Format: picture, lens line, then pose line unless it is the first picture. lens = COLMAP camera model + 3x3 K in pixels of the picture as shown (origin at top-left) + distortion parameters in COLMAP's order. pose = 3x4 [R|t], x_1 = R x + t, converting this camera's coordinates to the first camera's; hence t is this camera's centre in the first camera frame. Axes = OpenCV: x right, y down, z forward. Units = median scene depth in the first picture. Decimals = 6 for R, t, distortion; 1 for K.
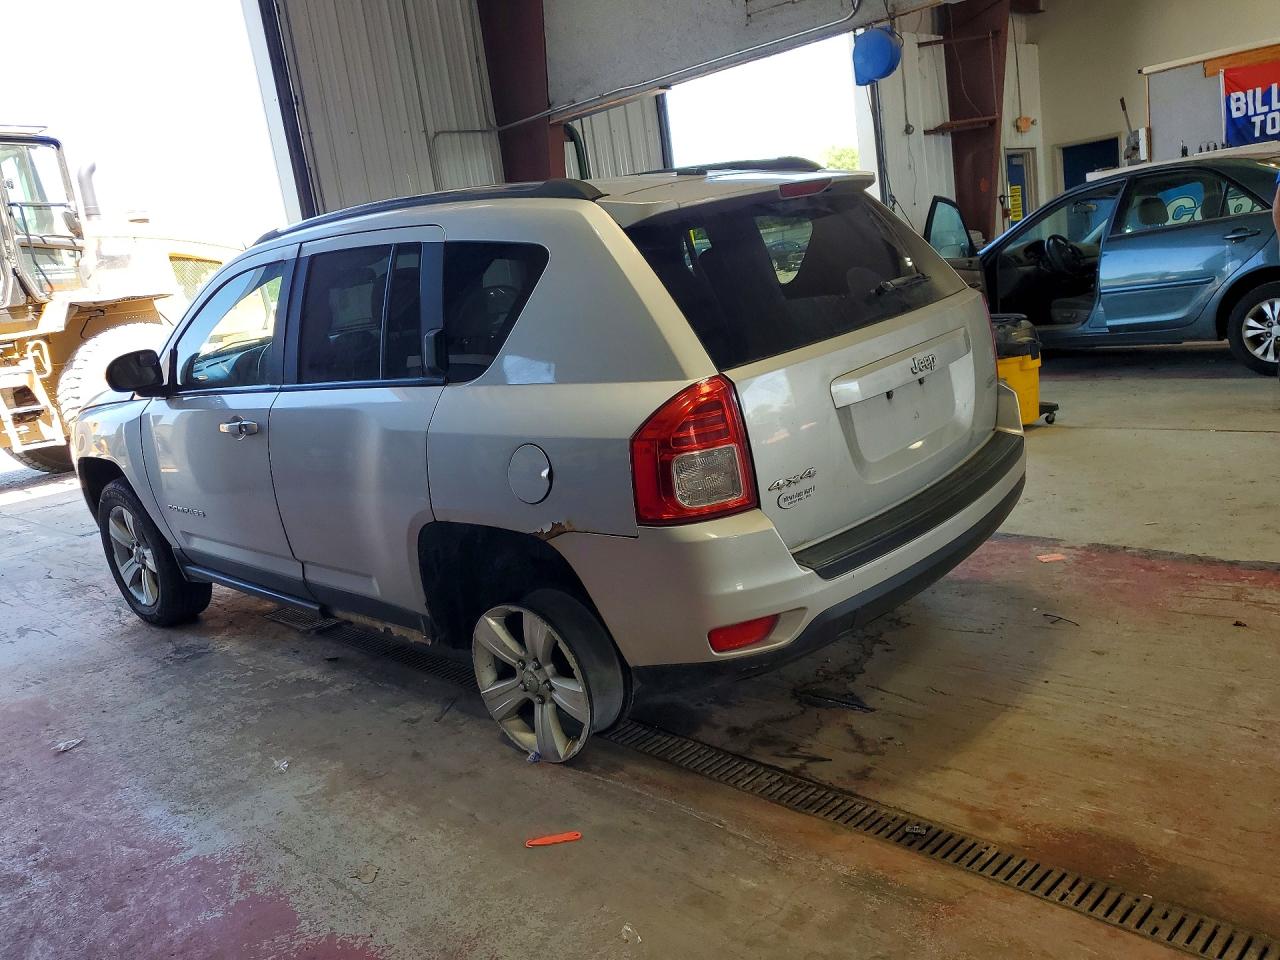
lens RADIAL K [[994.5, 0, 640.0], [0, 994.5, 480.0], [0, 0, 1]] dist [0.002507, 0.013287]
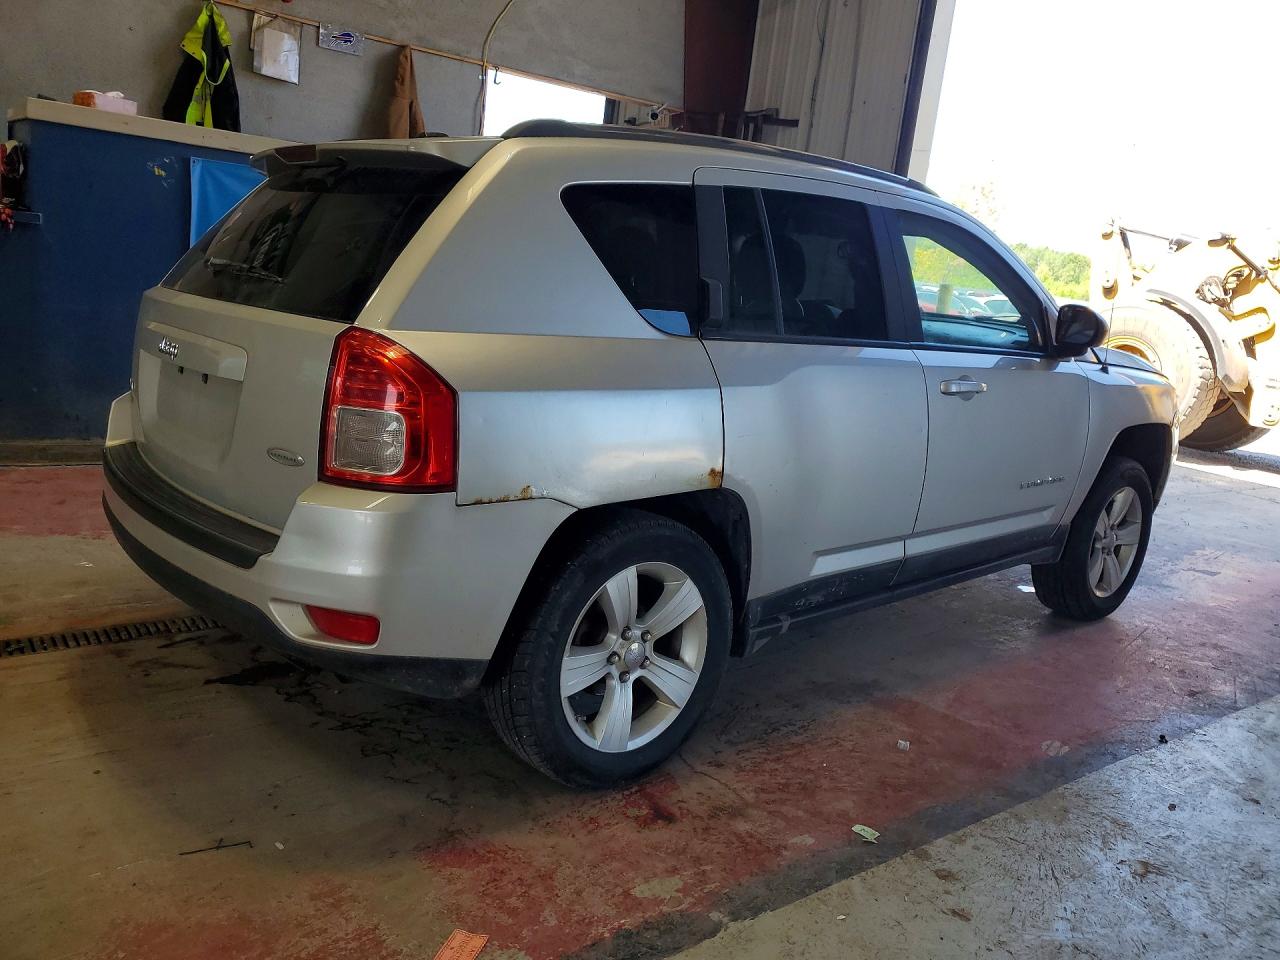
lens RADIAL K [[994.5, 0, 640.0], [0, 994.5, 480.0], [0, 0, 1]] dist [0.002507, 0.013287]
pose [[-0.138618, 0.339792, -0.930229, 1.040873], [-0.290914, 0.883887, 0.366215, -0.442931], [0.946654, 0.321381, -0.023672, 1.383648]]
